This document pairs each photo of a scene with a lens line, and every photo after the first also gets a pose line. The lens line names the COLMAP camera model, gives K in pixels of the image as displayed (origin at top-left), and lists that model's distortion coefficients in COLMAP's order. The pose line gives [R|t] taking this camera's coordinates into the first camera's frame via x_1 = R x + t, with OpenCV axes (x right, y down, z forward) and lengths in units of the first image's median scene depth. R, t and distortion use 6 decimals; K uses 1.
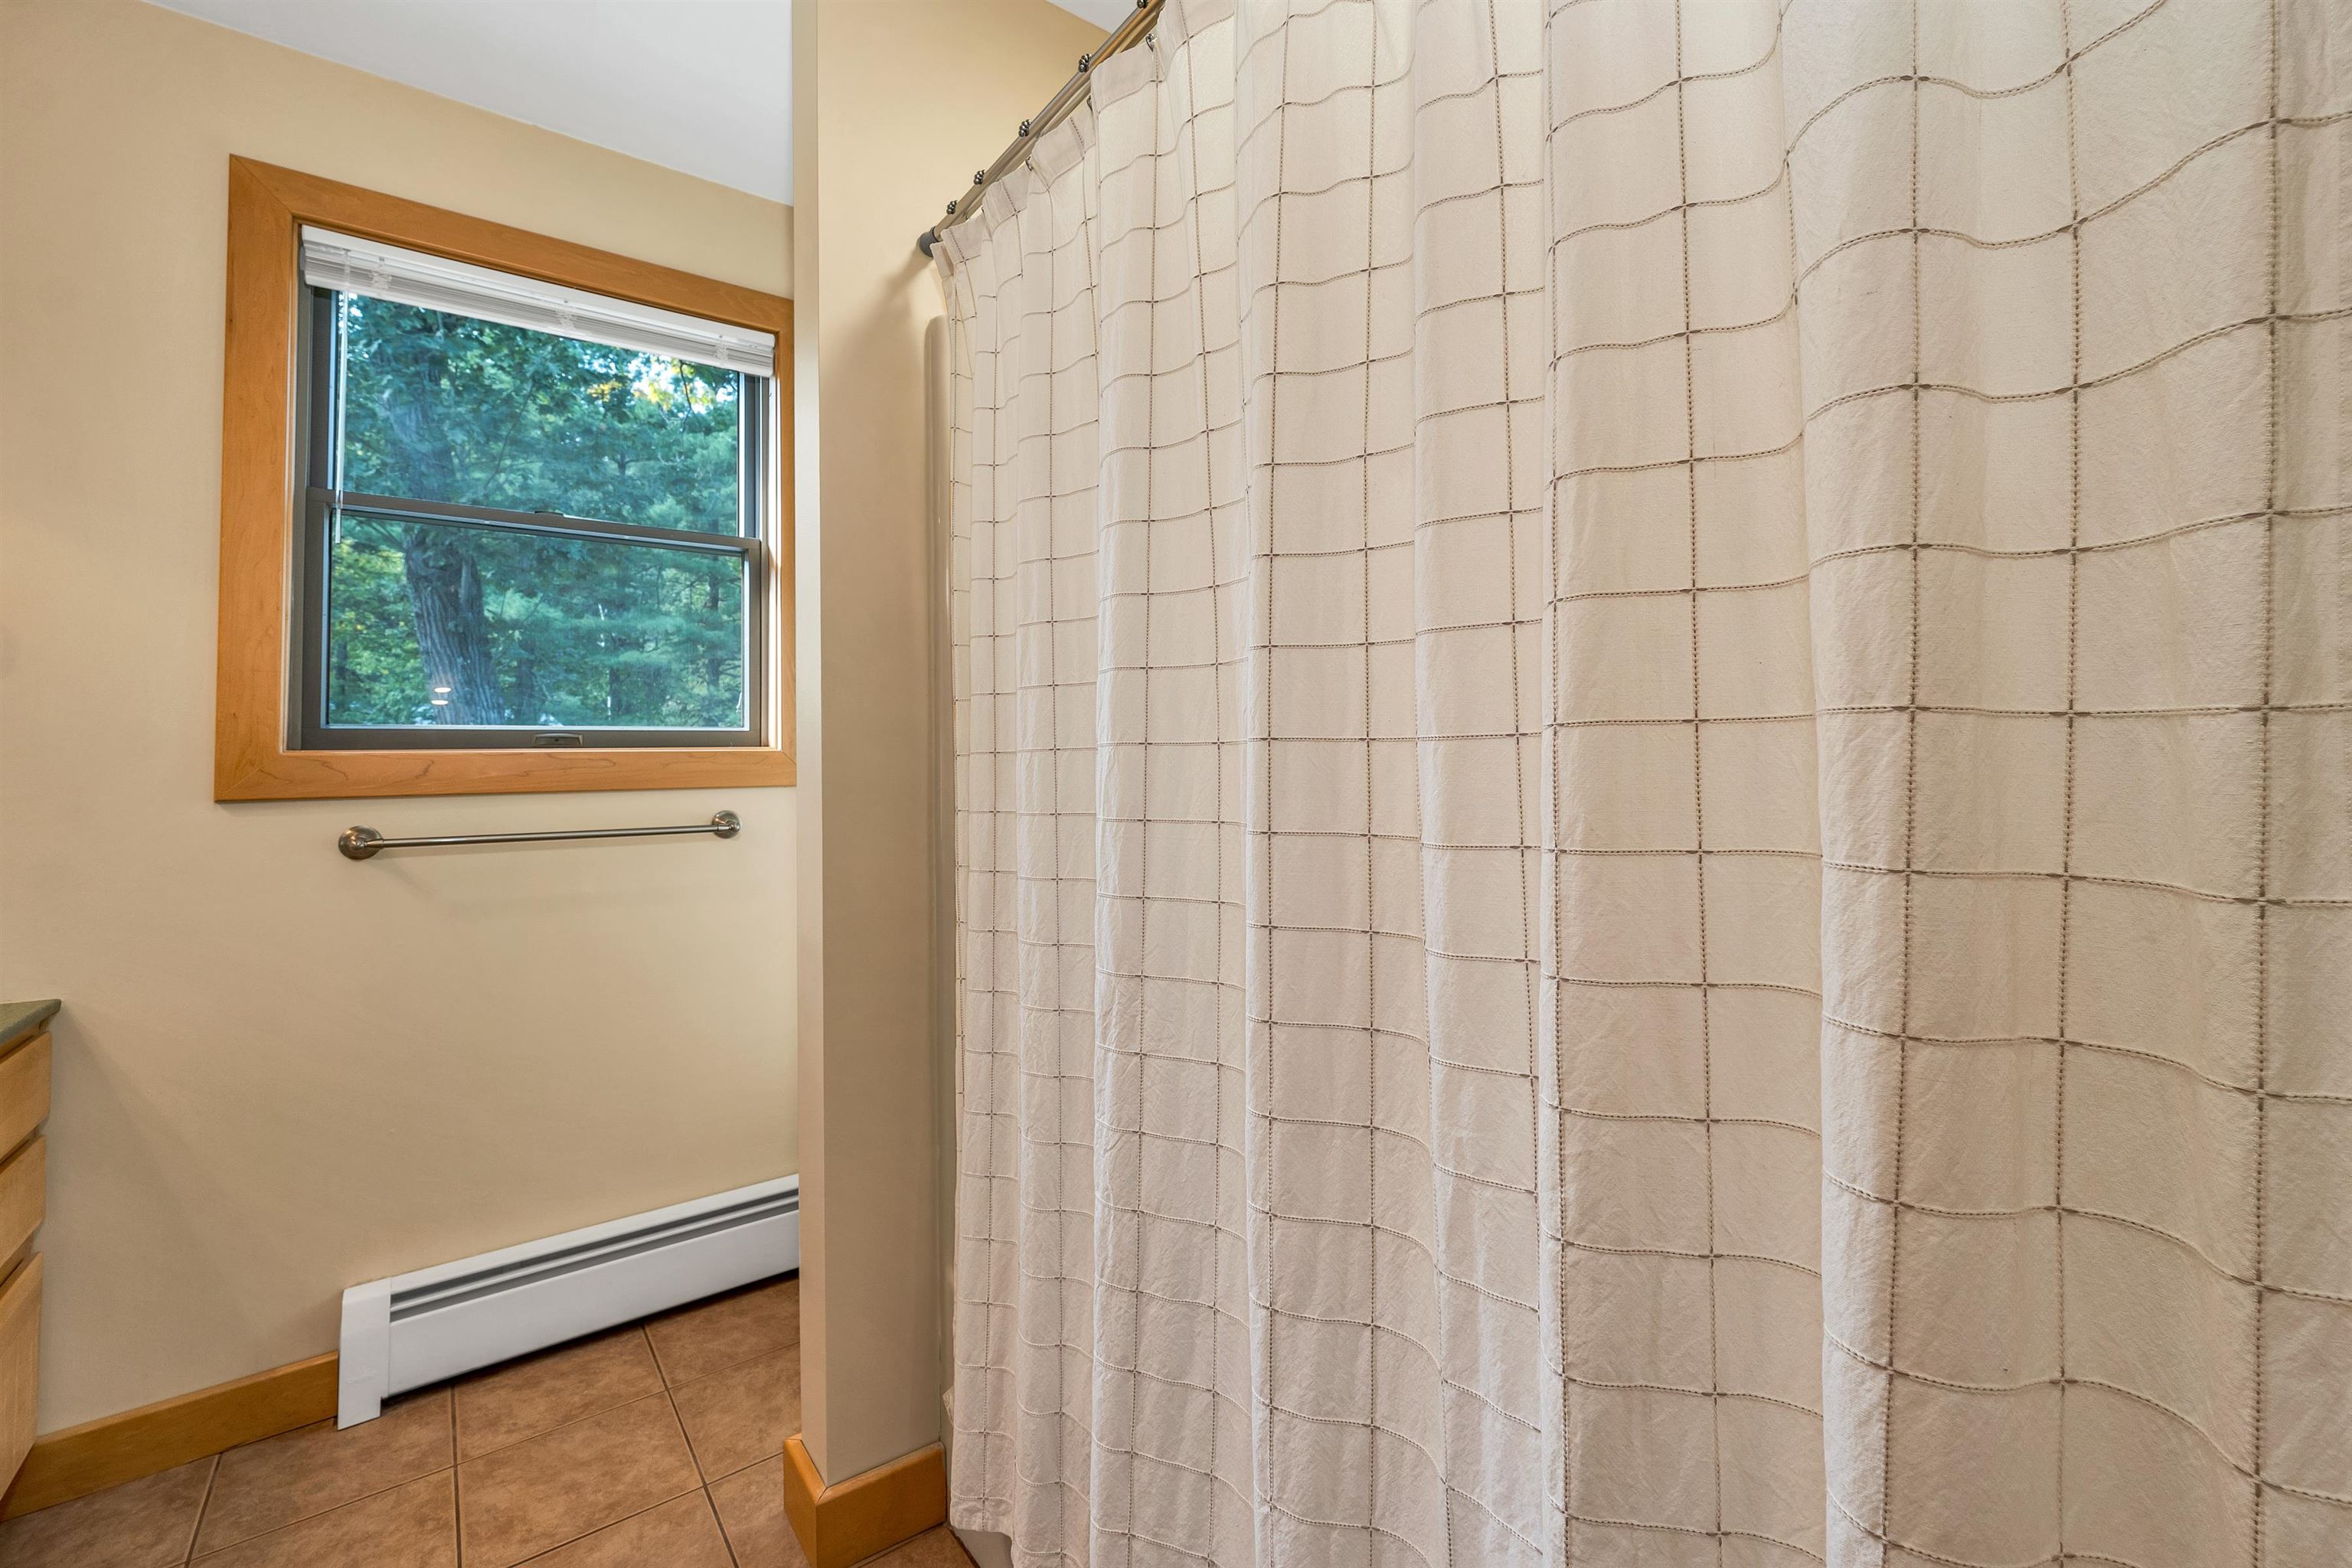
lens RADIAL K [[980.0, 0, 1175.8], [0, 980.0, 740.0], [0, 0, 1]] dist [0.001086, -0.000038]
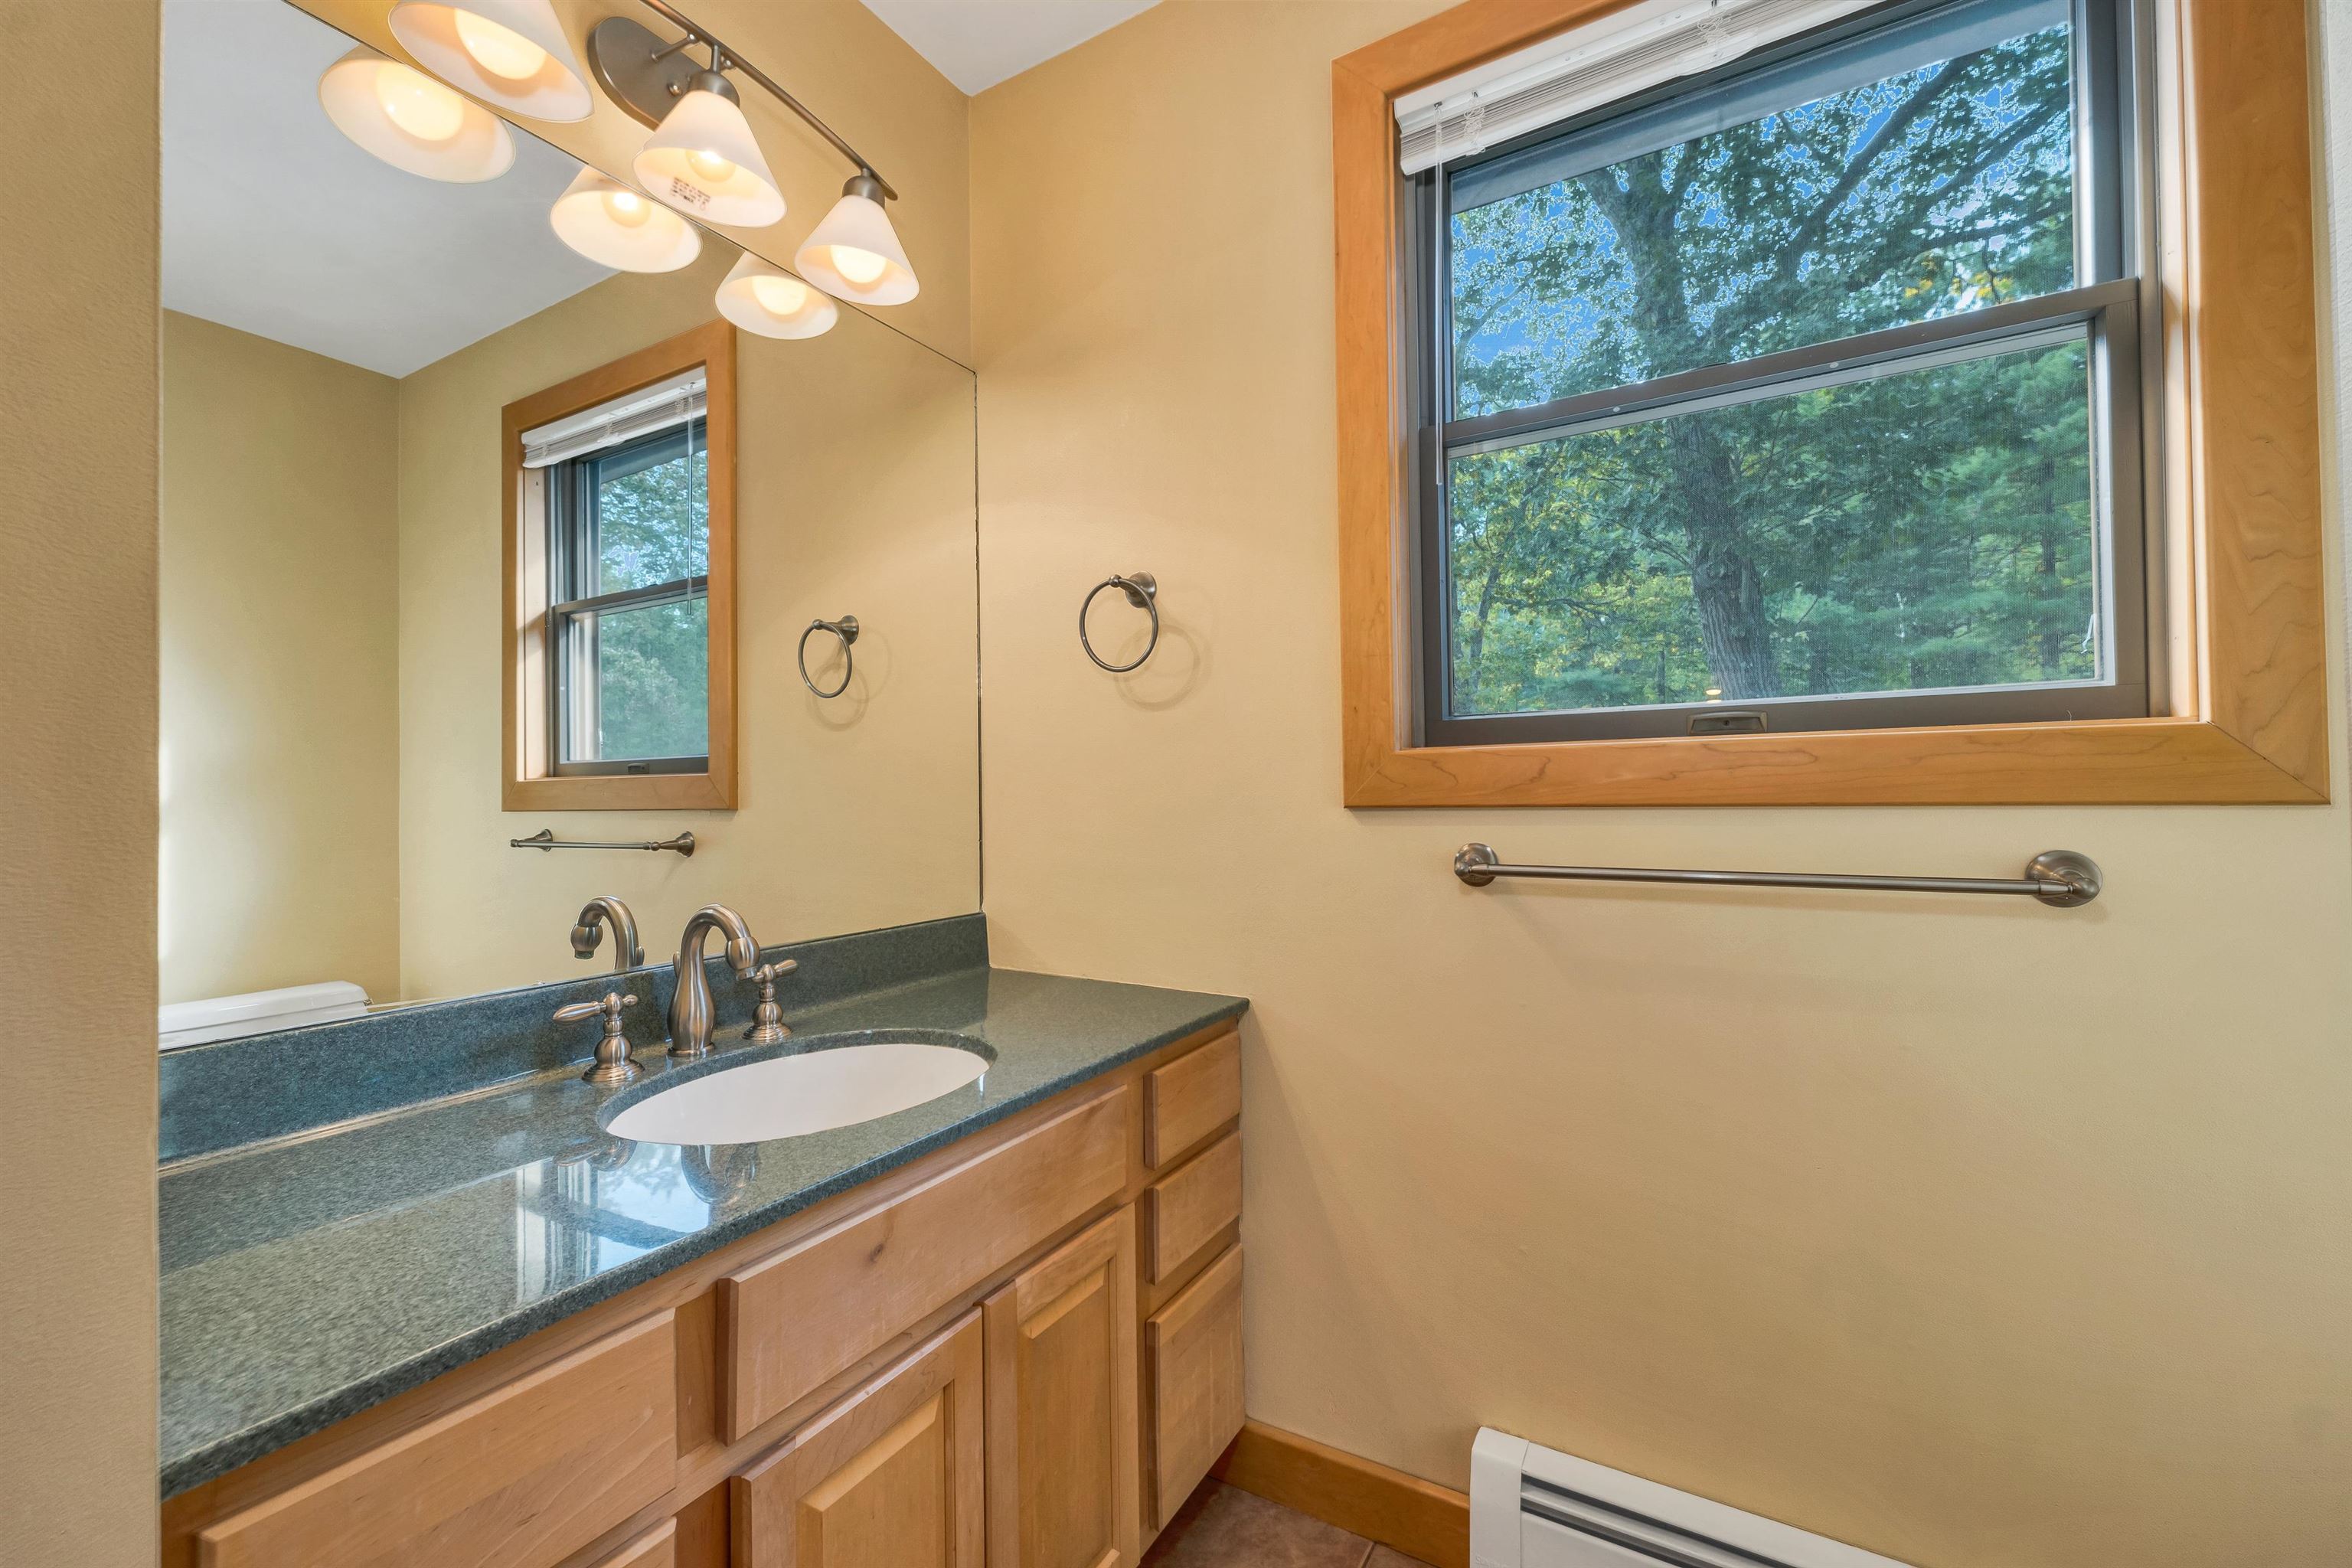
lens RADIAL K [[957.2, 0, 1175.6], [0, 957.2, 774.5], [0, 0, 1]] dist [0.002030, 0.000391]
pose [[0.379045, -0.003149, -0.925373, -0.169084], [0.033708, 0.999378, 0.010407, 0.013195], [0.924764, -0.035138, 0.378916, 0.380868]]
